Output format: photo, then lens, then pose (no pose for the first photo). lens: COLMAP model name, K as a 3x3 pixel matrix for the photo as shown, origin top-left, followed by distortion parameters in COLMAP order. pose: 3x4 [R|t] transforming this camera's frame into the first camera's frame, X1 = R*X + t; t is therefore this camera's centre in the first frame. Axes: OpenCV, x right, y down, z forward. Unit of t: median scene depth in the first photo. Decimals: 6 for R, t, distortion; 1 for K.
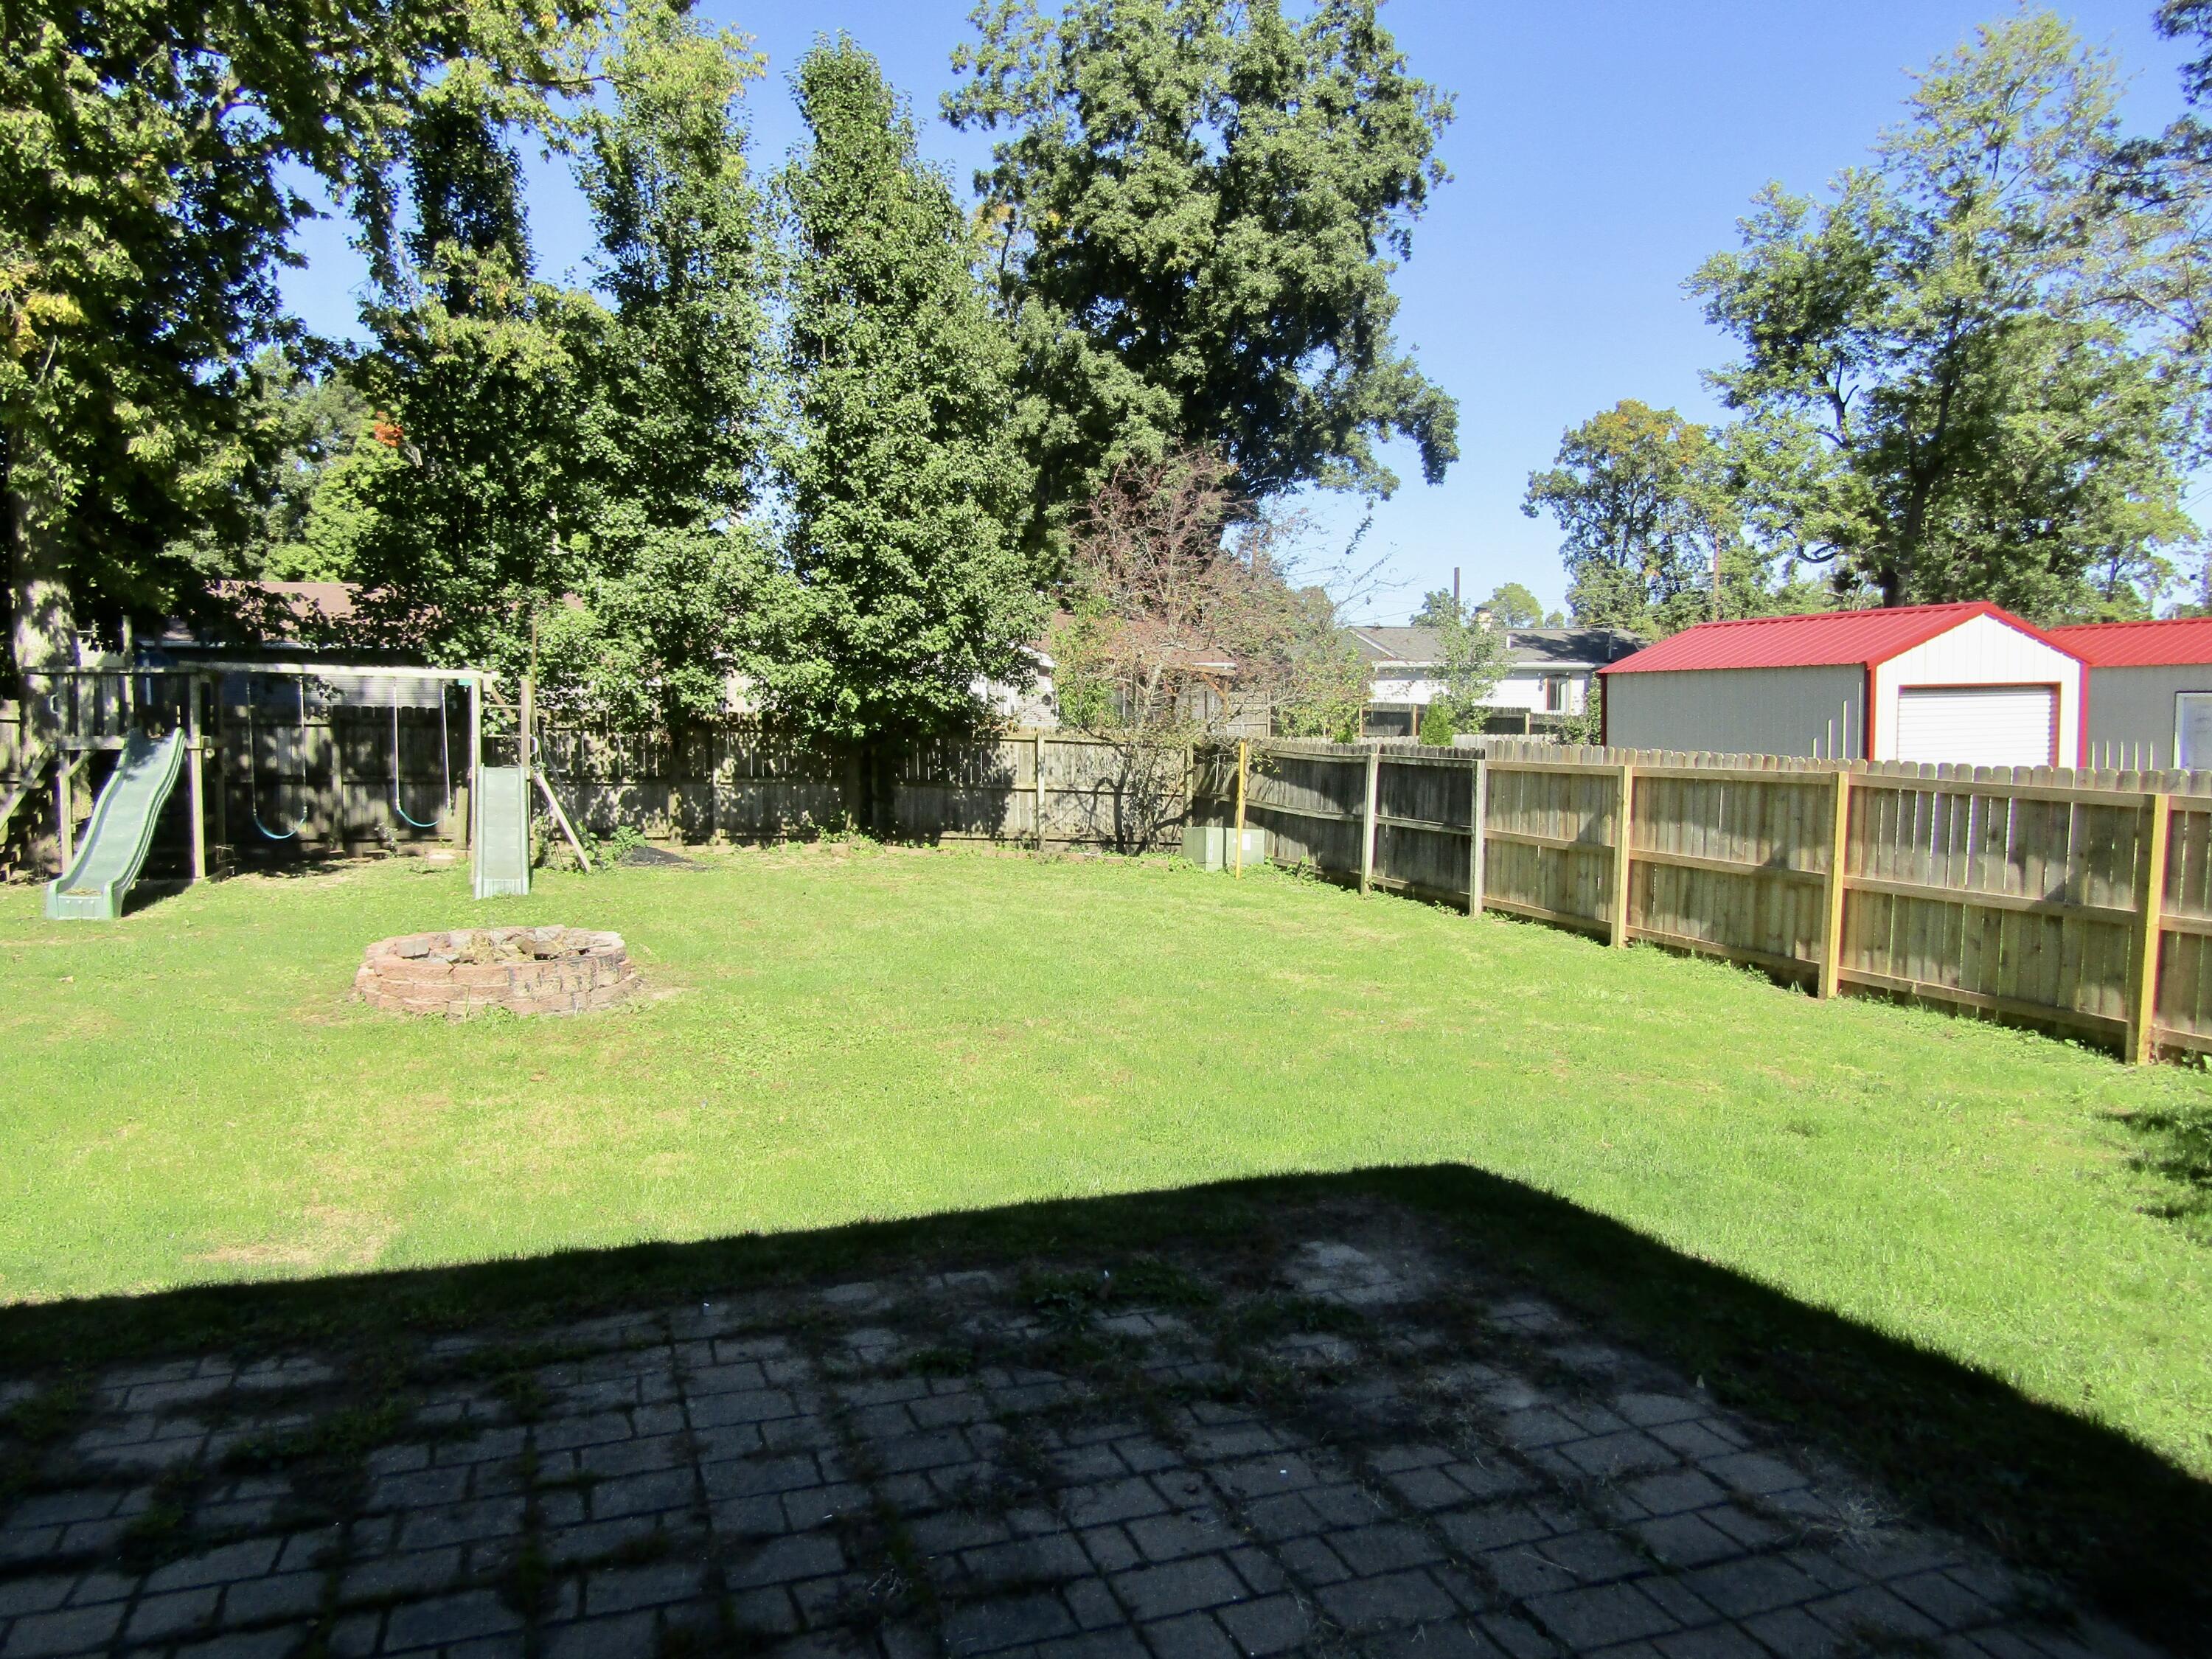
lens RADIAL K [[1595.8, 0, 1103.4], [0, 1595.8, 825.1], [0, 0, 1]] dist [-0.019877, -0.003787]
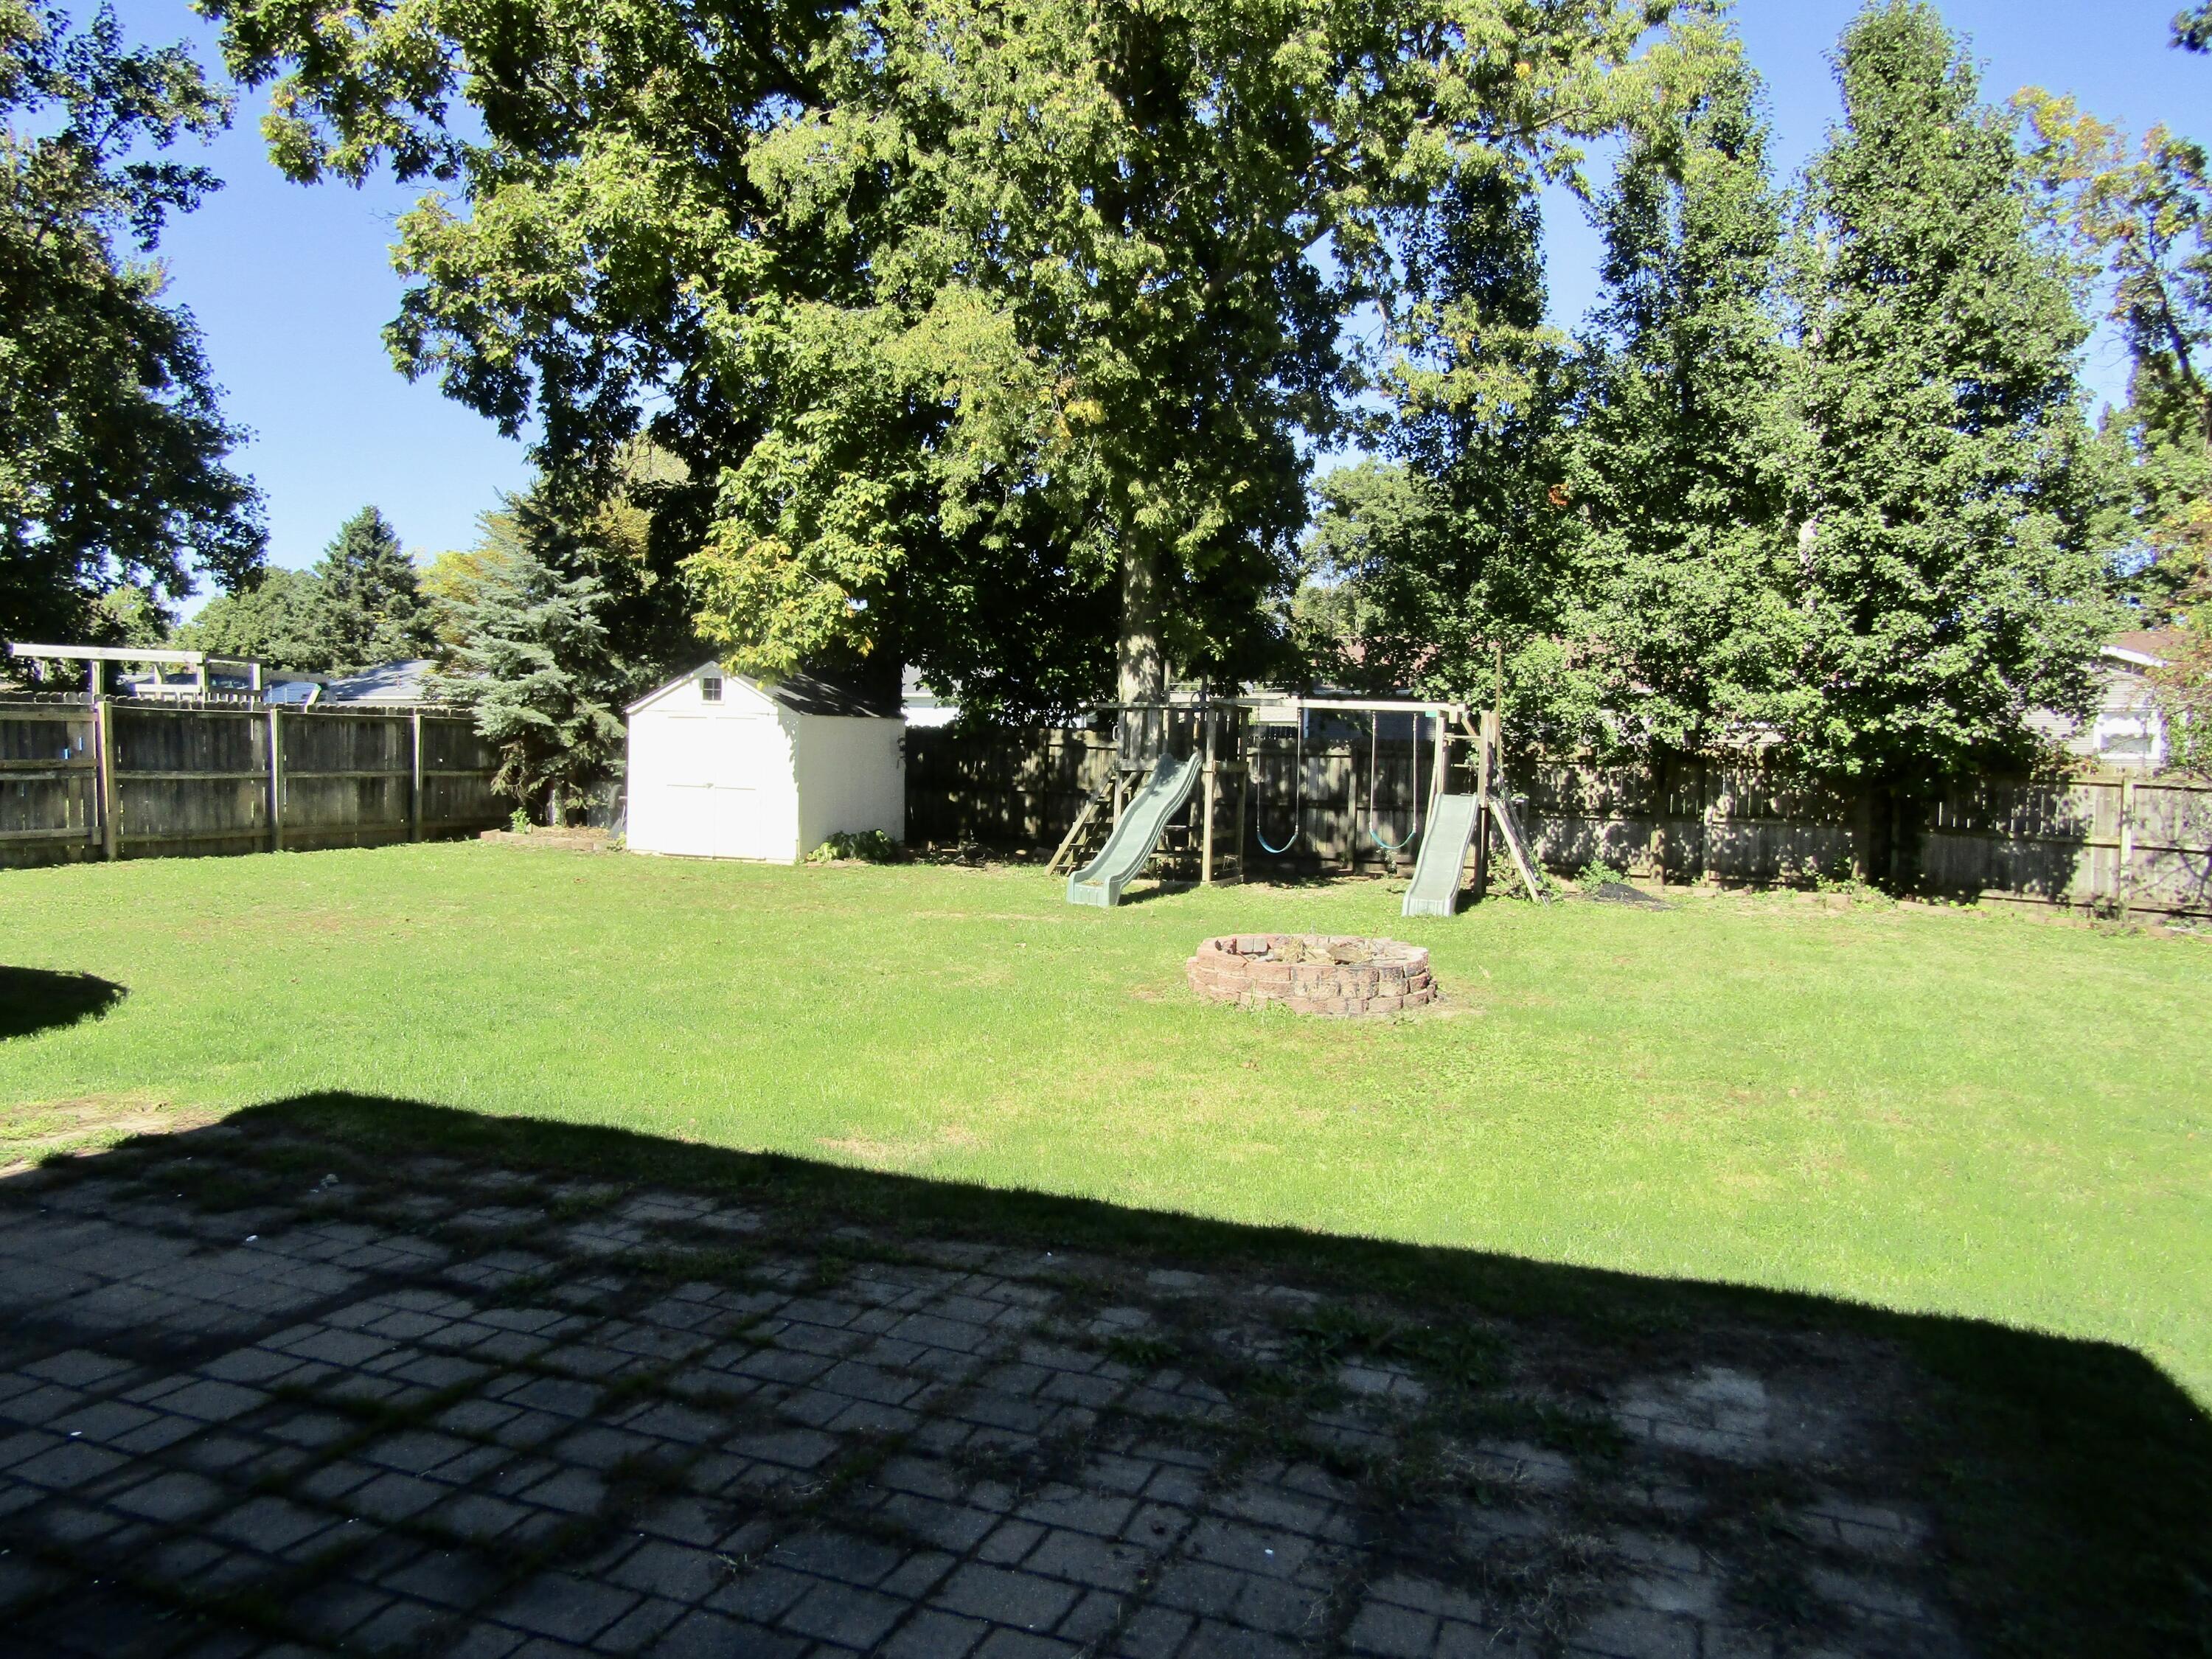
lens RADIAL K [[1595.8, 0, 1104.9], [0, 1595.8, 834.4], [0, 0, 1]] dist [-0.019877, -0.003787]
pose [[0.722264, 0.039683, -0.690478, 0.238198], [-0.059962, 0.998186, -0.005355, 0.012137], [0.689013, 0.045270, 0.723334, 0.116233]]
